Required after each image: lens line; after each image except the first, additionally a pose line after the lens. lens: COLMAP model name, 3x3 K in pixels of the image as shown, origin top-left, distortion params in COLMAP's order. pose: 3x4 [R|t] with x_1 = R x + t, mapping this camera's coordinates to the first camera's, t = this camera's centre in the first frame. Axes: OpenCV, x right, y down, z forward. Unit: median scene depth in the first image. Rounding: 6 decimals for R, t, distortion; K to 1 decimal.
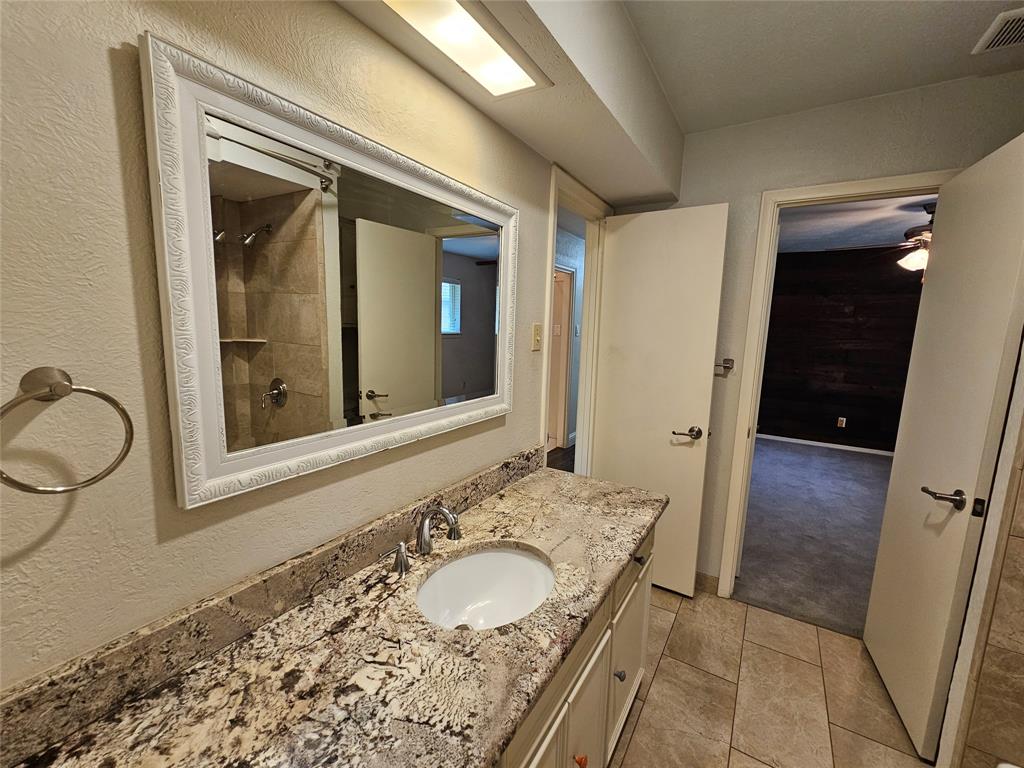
lens RADIAL K [[418.0, 0, 518.1], [0, 418.0, 381.8], [0, 0, 1]] dist [-0.001565, 0.000121]
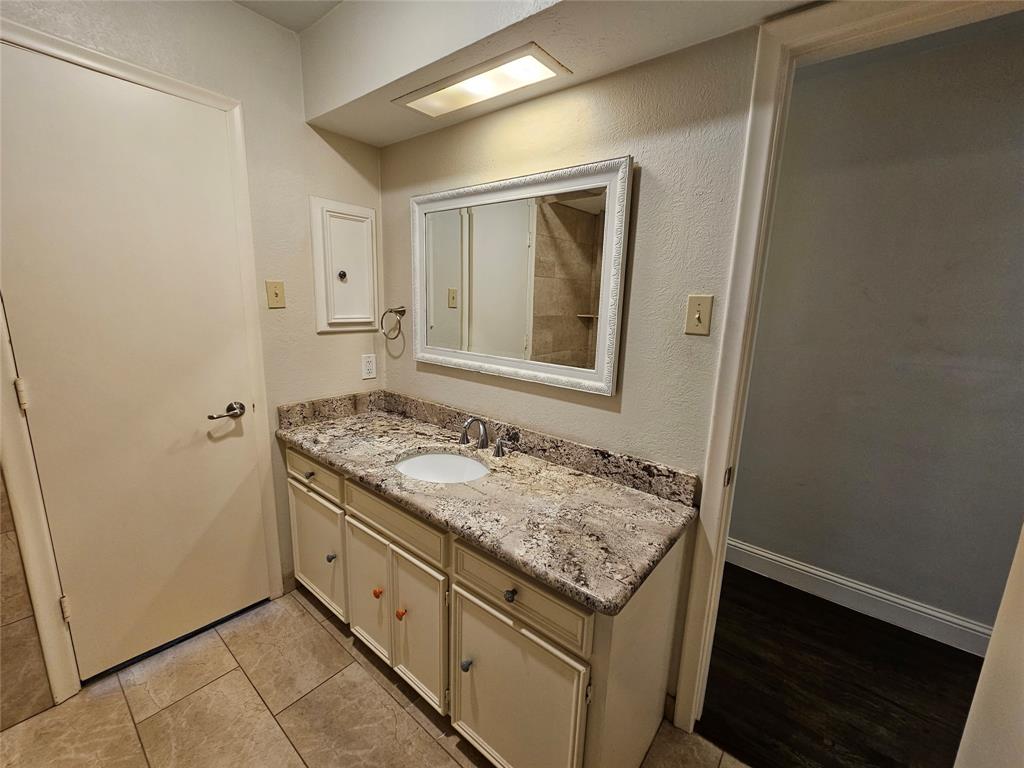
lens RADIAL K [[418.0, 0, 518.1], [0, 418.0, 381.8], [0, 0, 1]] dist [-0.001565, 0.000121]
pose [[-0.121524, 0.158767, -0.979809, 0.956773], [-0.171660, 0.968889, 0.178288, -0.088527], [0.977632, 0.189860, -0.090489, 0.986704]]
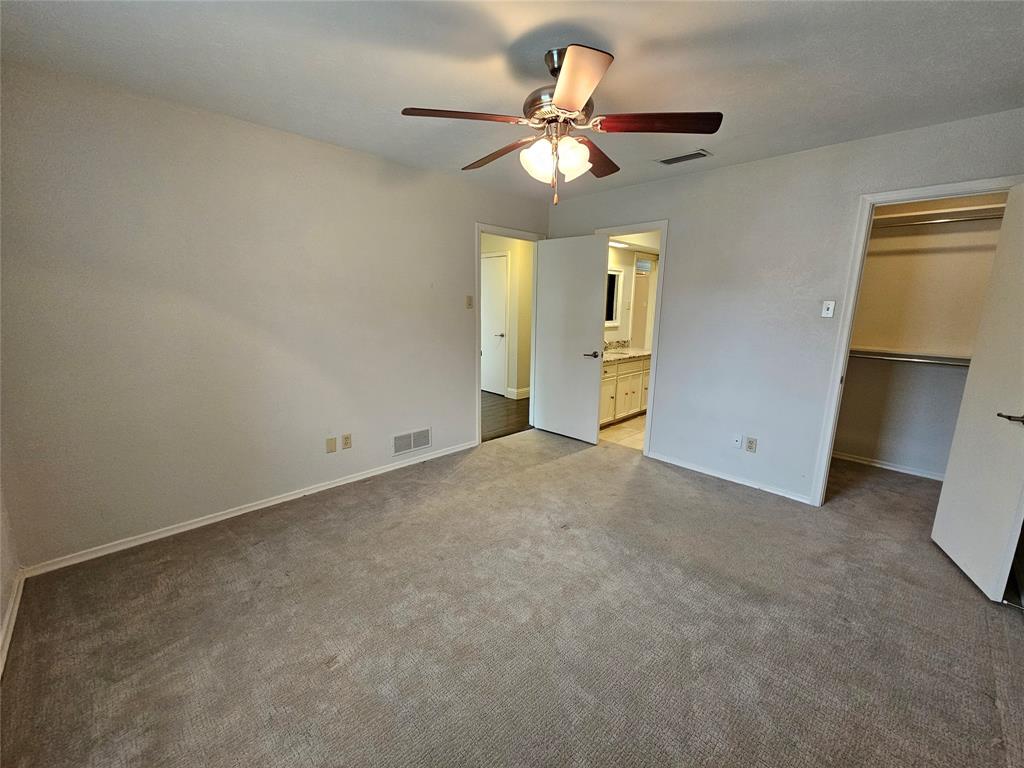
lens RADIAL K [[418.0, 0, 518.1], [0, 418.0, 381.8], [0, 0, 1]] dist [-0.001565, 0.000121]
pose [[0.970210, 0.032109, -0.240128, 0.011784], [-0.020885, 0.998573, 0.049144, 0.428840], [0.241363, -0.042665, 0.969496, -2.961072]]
